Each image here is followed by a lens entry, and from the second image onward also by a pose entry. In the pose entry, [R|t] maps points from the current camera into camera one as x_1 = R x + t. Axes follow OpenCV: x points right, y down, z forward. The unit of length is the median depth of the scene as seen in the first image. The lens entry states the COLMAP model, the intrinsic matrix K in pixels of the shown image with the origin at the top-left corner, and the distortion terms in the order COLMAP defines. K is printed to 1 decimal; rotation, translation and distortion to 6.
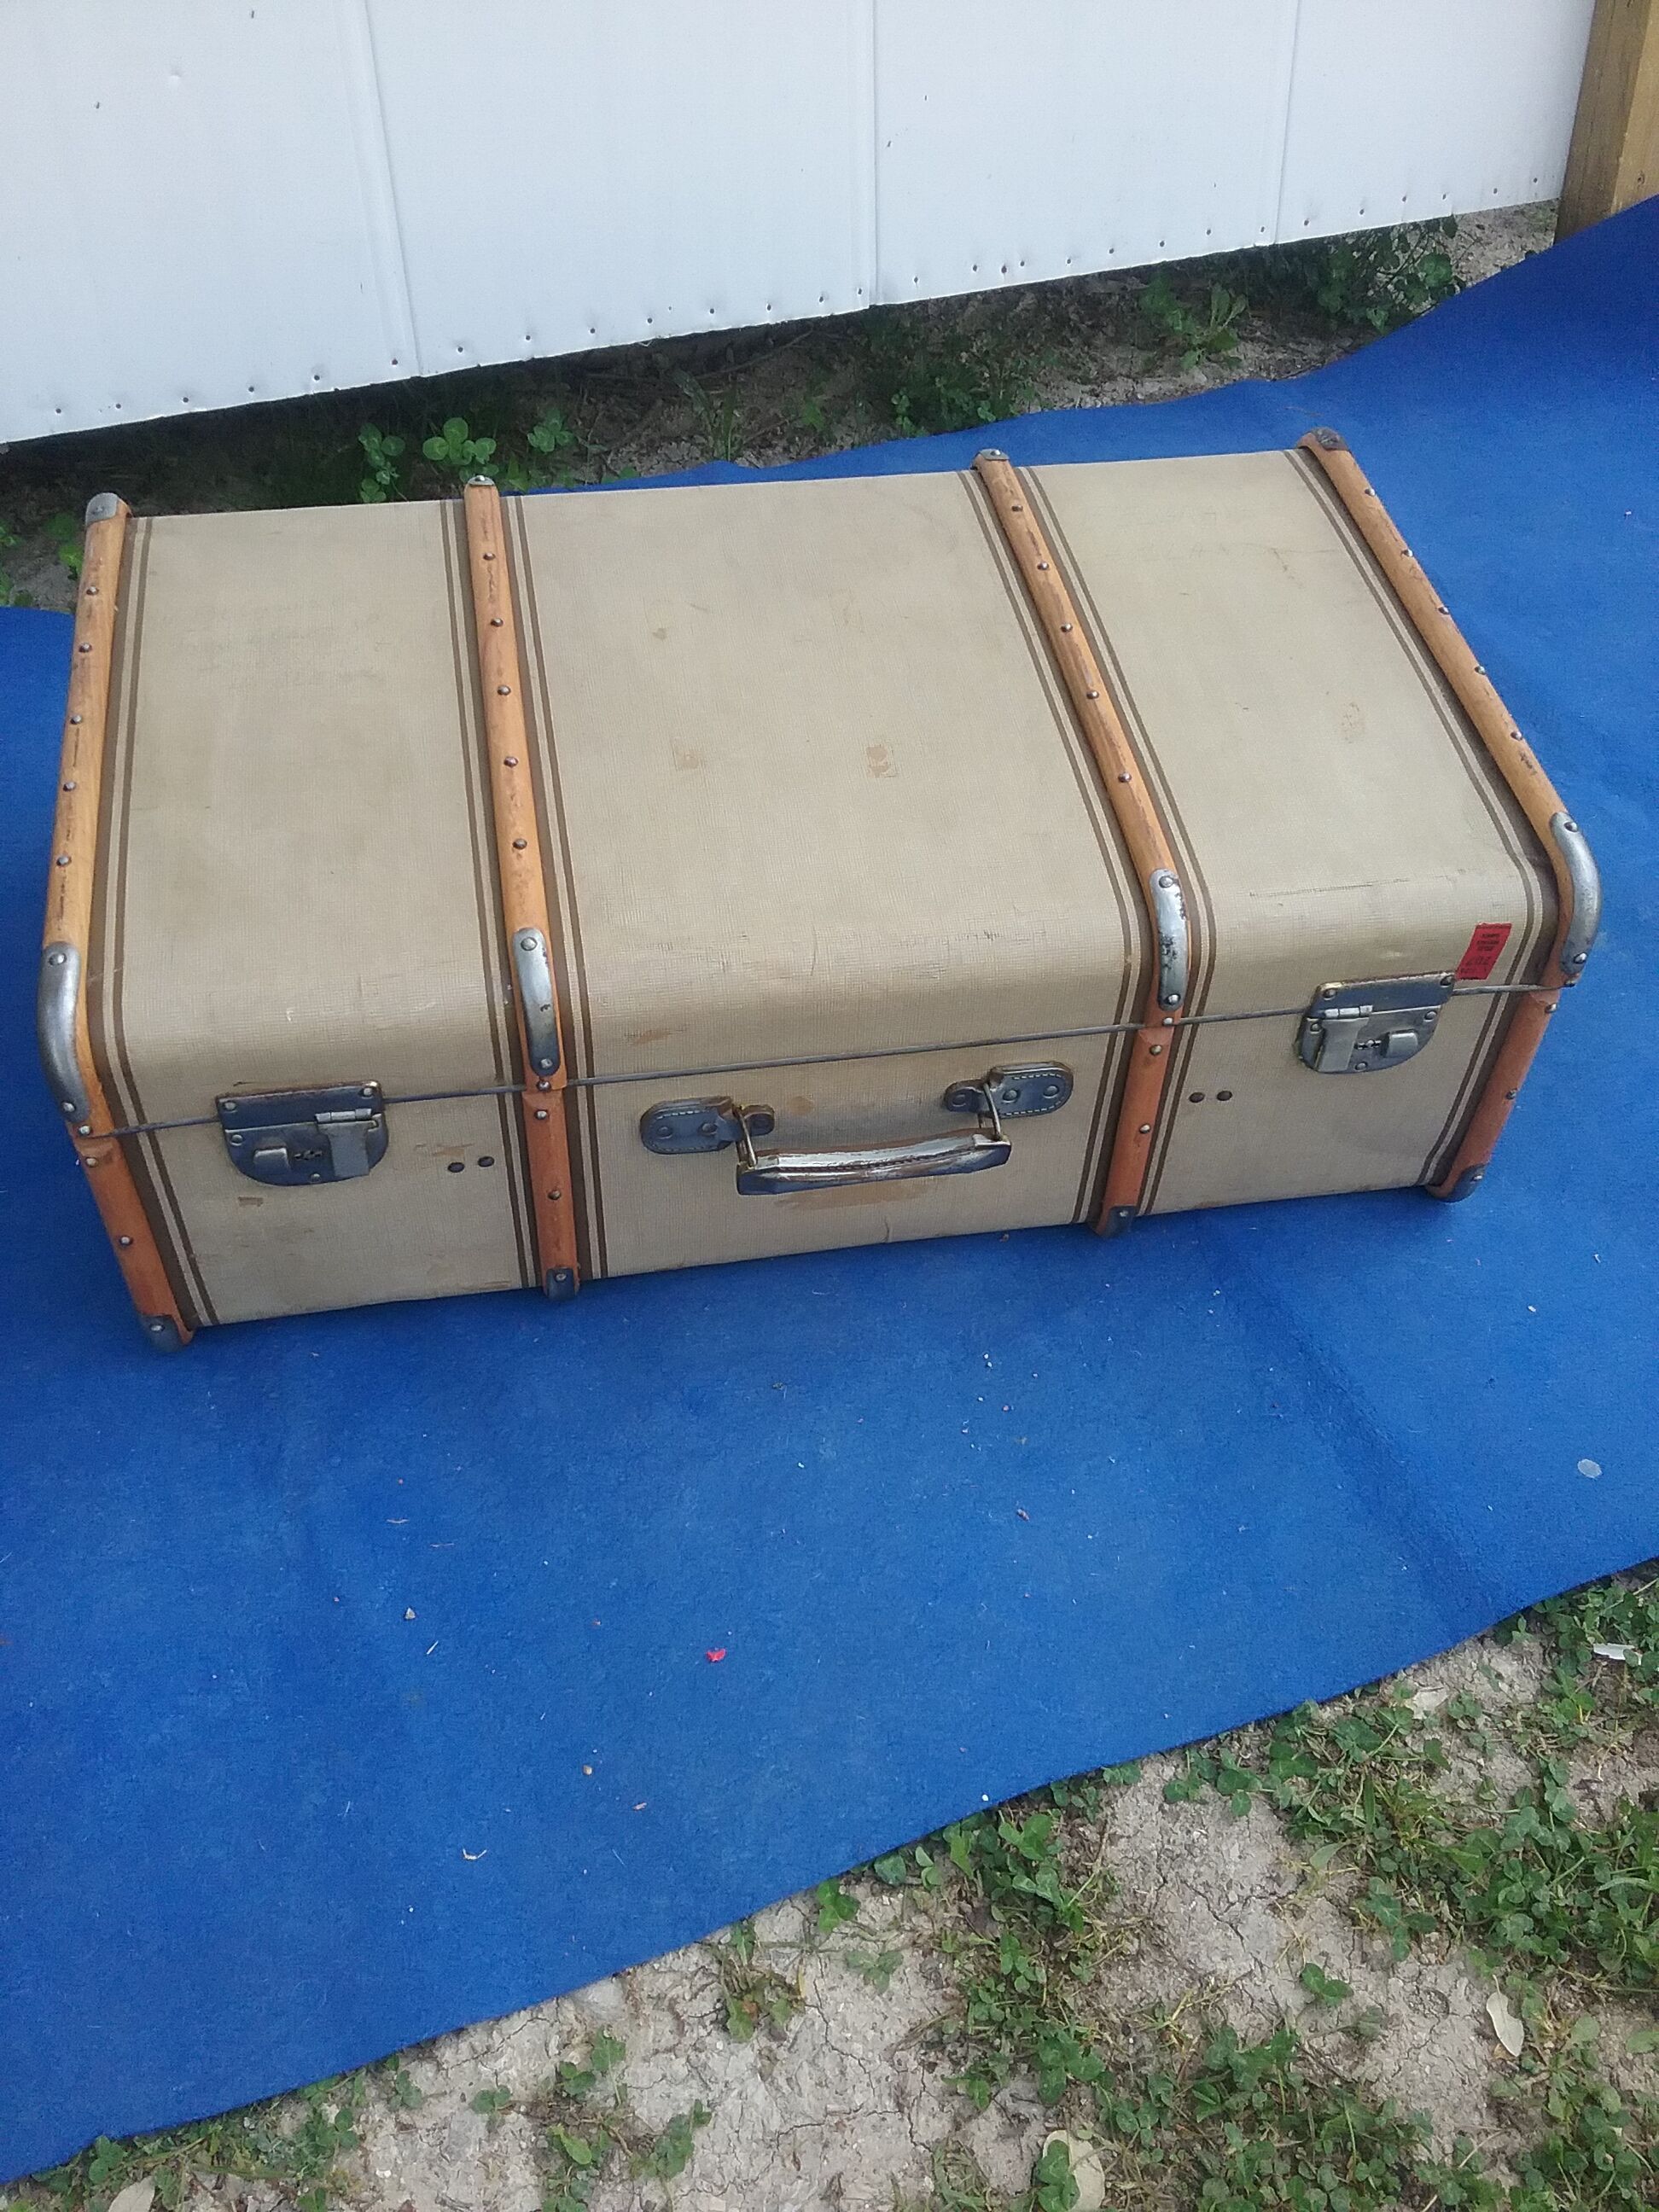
lens RADIAL K [[2031.8, 0, 867.5], [0, 2031.8, 1174.3], [0, 0, 1]] dist [-0.001231, 0.000000]
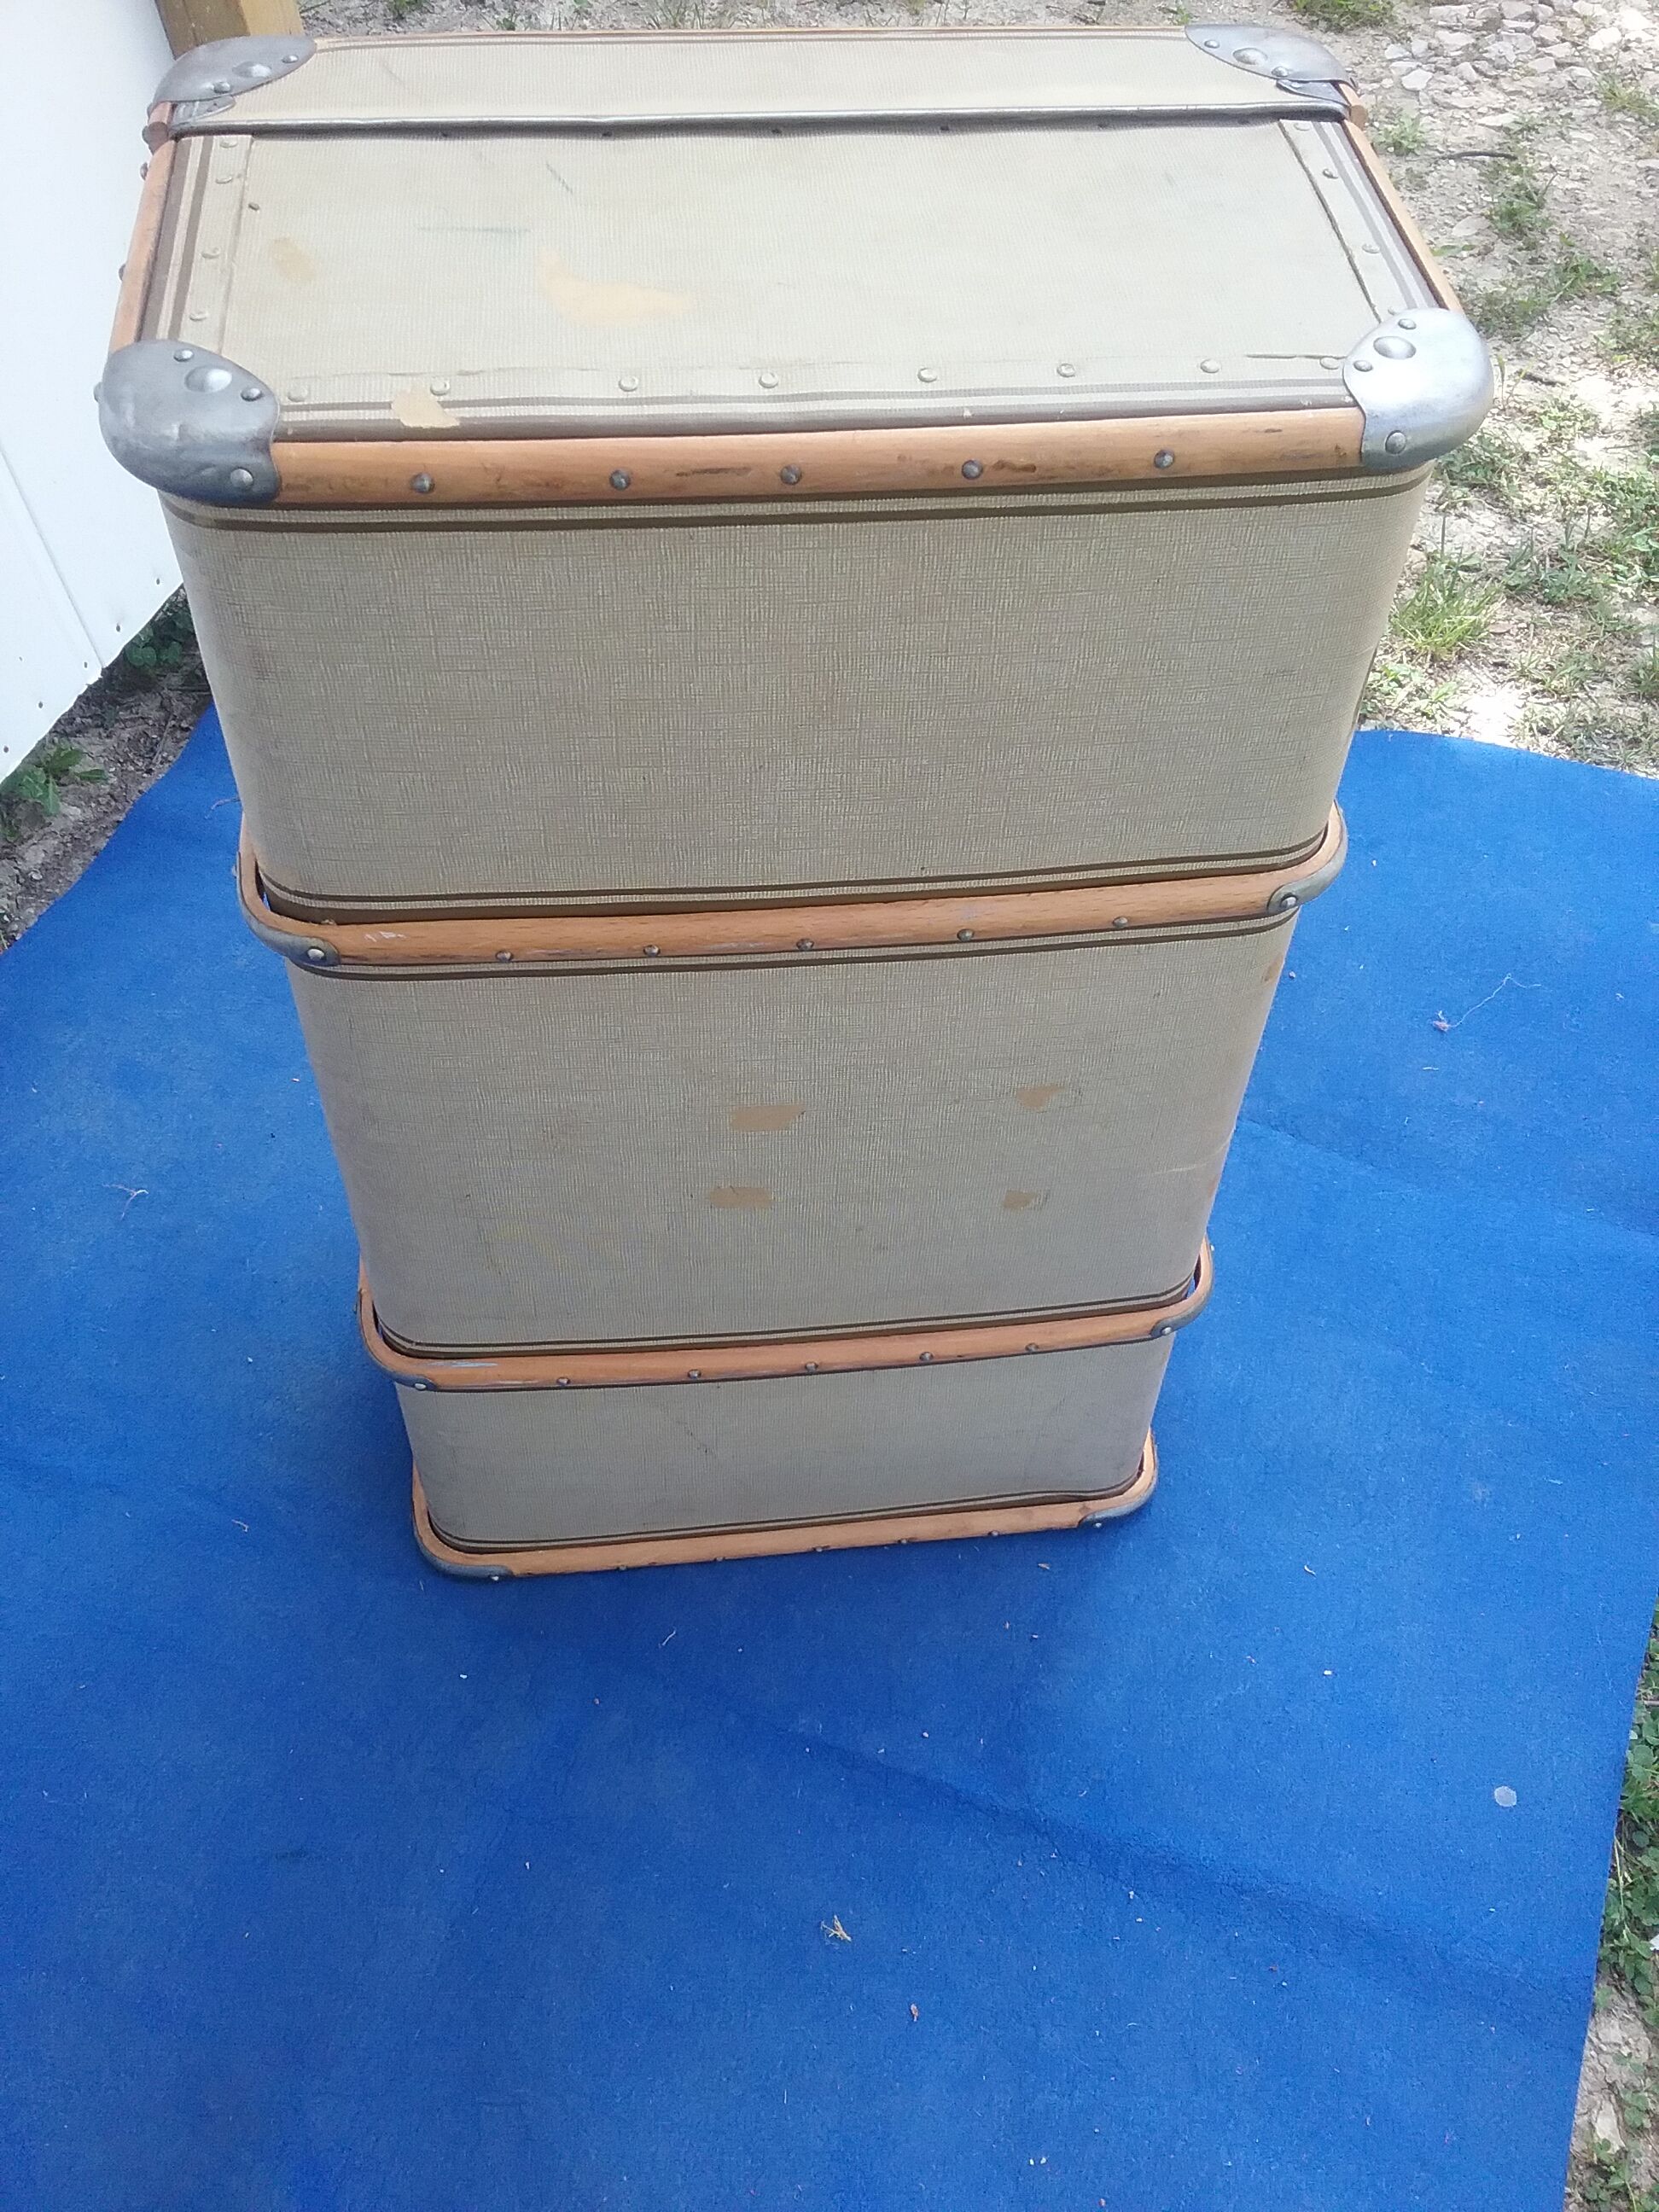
lens RADIAL K [[2031.8, 0, 858.1], [0, 2031.8, 1164.2], [0, 0, 1]] dist [-0.001231, 0.000000]
pose [[0.668843, -0.597935, 0.441727, -0.134076], [0.547098, 0.798208, 0.252088, -0.555056], [-0.503322, 0.073060, 0.861005, 0.235343]]
